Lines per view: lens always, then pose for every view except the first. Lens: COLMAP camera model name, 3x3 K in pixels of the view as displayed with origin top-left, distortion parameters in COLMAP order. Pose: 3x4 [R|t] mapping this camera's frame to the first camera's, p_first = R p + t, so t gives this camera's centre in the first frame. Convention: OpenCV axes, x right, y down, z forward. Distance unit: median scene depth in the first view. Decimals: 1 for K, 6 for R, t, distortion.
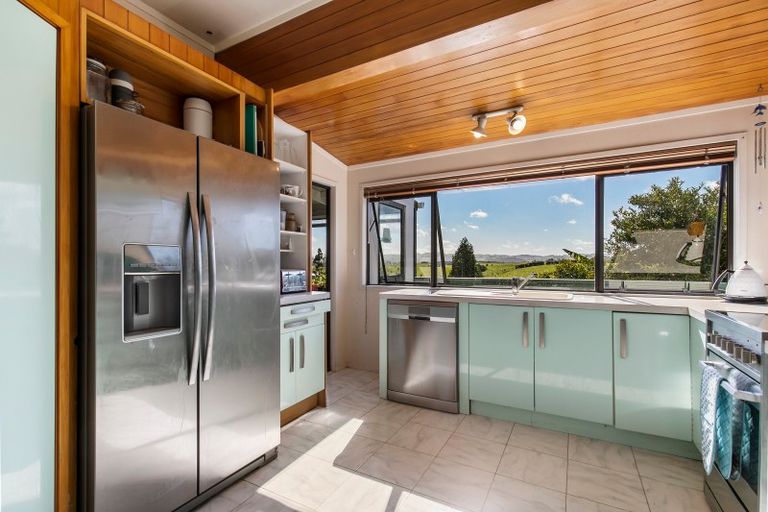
lens RADIAL K [[345.3, 0, 388.2], [0, 345.3, 262.4], [0, 0, 1]] dist [0.001550, -0.000281]
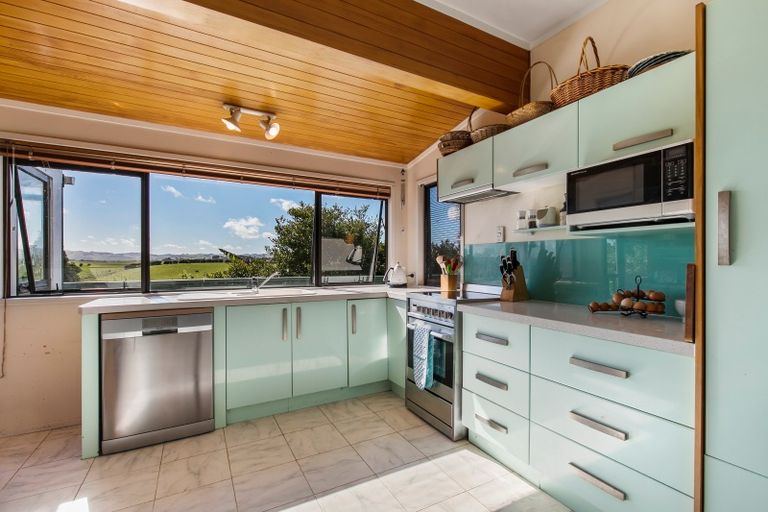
lens RADIAL K [[345.3, 0, 388.2], [0, 345.3, 262.4], [0, 0, 1]] dist [0.001550, -0.000281]
pose [[0.530735, 0.003366, 0.847531, -0.312739], [-0.004507, 0.999989, -0.001149, 0.000043], [-0.847526, -0.003210, 0.530744, 0.137663]]
